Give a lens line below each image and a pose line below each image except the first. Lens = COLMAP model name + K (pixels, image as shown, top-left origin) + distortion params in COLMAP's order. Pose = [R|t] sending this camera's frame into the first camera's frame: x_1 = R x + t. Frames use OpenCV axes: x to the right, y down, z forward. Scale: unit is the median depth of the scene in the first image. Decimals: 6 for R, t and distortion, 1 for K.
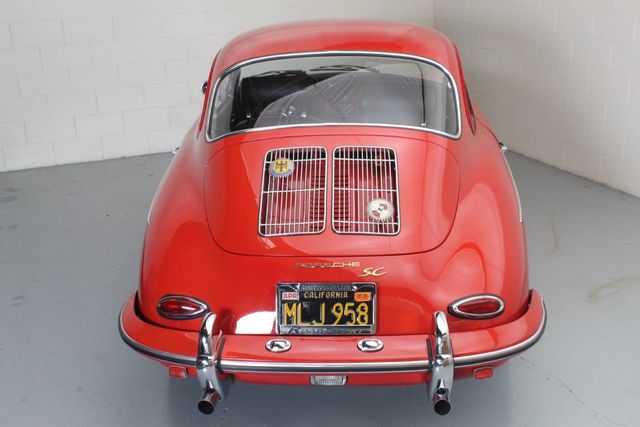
lens RADIAL K [[785.4, 0, 320.0], [0, 785.4, 213.5], [0, 0, 1]] dist [-0.065916, 0.014389]
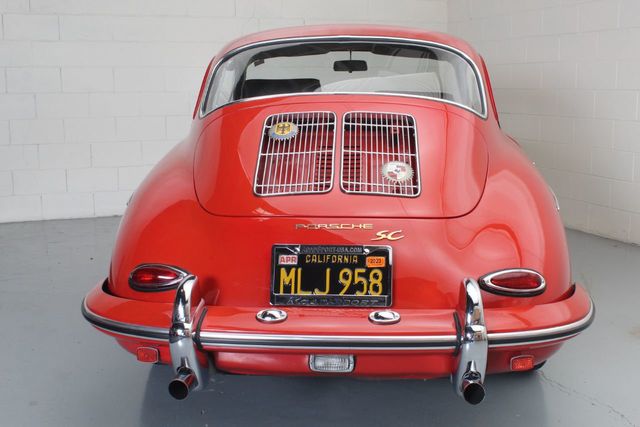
lens RADIAL K [[794.7, 0, 328.7], [0, 794.7, 213.8], [0, 0, 1]] dist [-0.060770, 0.030519]
pose [[0.999695, 0.024653, 0.001607, 0.002067], [-0.024030, 0.985421, -0.168427, 0.195298], [-0.005736, 0.168336, 0.985713, 0.163662]]
